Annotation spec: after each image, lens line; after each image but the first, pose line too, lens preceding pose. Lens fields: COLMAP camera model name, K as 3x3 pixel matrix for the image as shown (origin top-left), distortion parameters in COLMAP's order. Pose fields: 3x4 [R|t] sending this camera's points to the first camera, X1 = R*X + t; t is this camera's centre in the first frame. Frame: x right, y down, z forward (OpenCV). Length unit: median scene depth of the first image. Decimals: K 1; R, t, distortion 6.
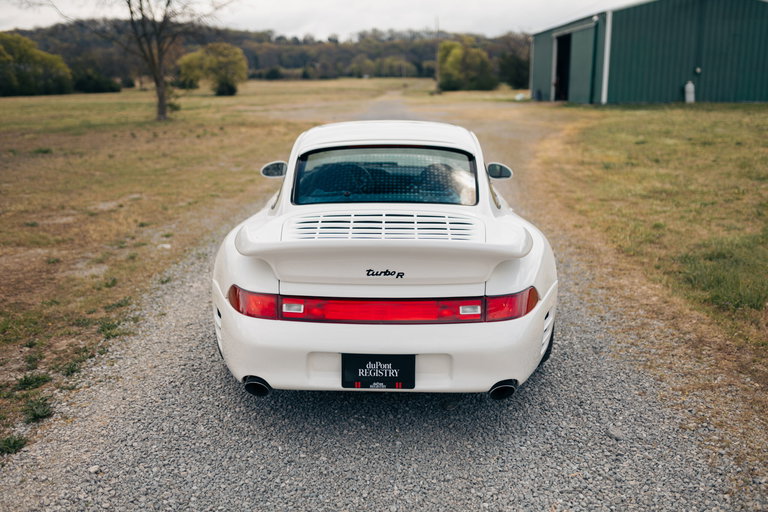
lens RADIAL K [[737.4, 0, 383.7], [0, 737.4, 232.2], [0, 0, 1]] dist [-0.001210, 0.004011]
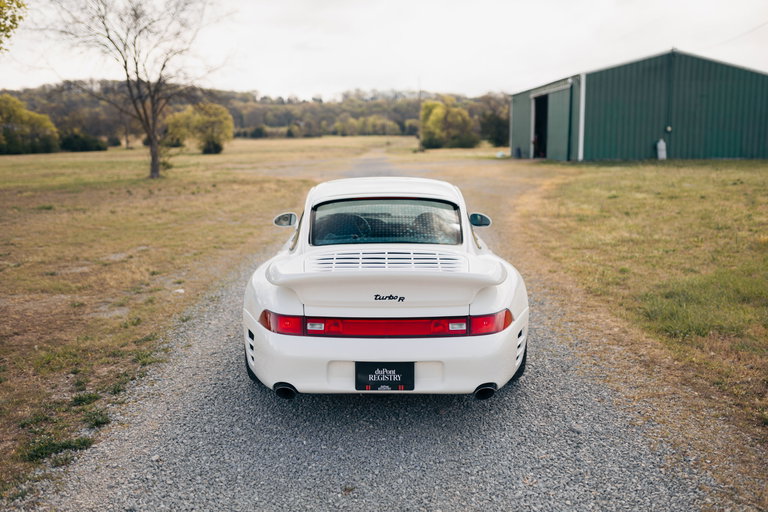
lens RADIAL K [[740.0, 0, 384.1], [0, 740.0, 220.9], [0, 0, 1]] dist [-0.001150, 0.006688]
pose [[0.999715, -0.005211, 0.023297, -0.009789], [0.007323, 0.995776, -0.091522, 0.011197], [-0.022722, 0.091667, 0.995530, -0.072175]]
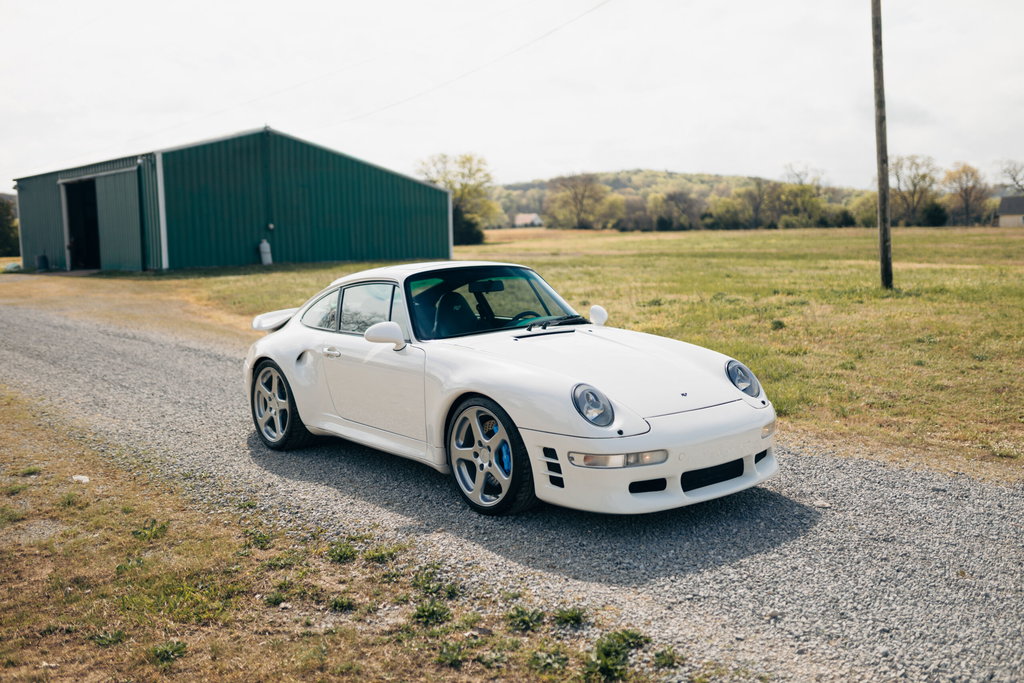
lens RADIAL K [[983.1, 0, 511.6], [0, 983.1, 309.8], [0, 0, 1]] dist [-0.001210, 0.004011]
pose [[0.725002, -0.063332, 0.685829, -0.377898], [0.156025, 0.984979, -0.073980, -0.003775], [-0.670842, 0.160642, 0.723993, 0.065497]]
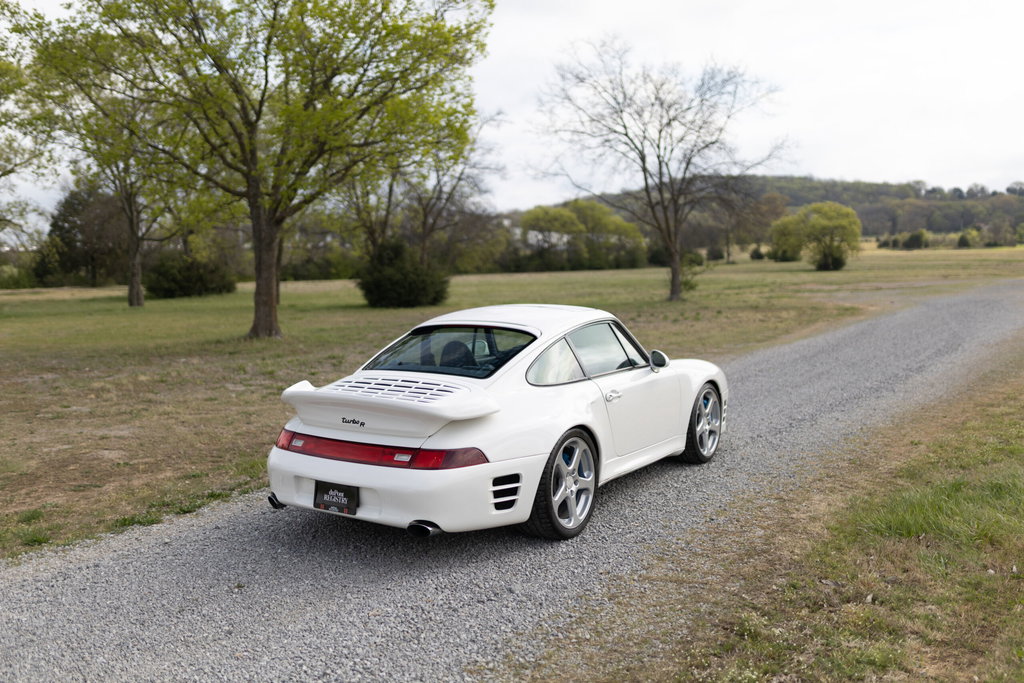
lens RADIAL K [[986.7, 0, 512.2], [0, 986.7, 294.7], [0, 0, 1]] dist [-0.001150, 0.006688]
pose [[0.848251, 0.015292, -0.529373, 0.308671], [-0.098071, 0.986830, -0.128639, 0.008643], [0.520434, 0.161035, 0.838580, -0.086838]]
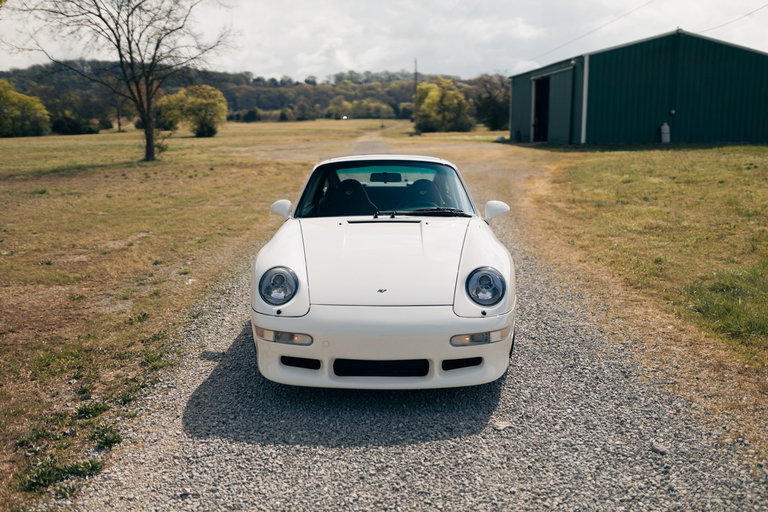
lens RADIAL K [[737.4, 0, 383.7], [0, 737.4, 232.2], [0, 0, 1]] dist [-0.001210, 0.004011]
pose [[0.999440, -0.005193, 0.033050, -0.034581], [0.006977, 0.998511, -0.054106, 0.004064], [-0.032720, 0.054306, 0.997988, -0.021147]]
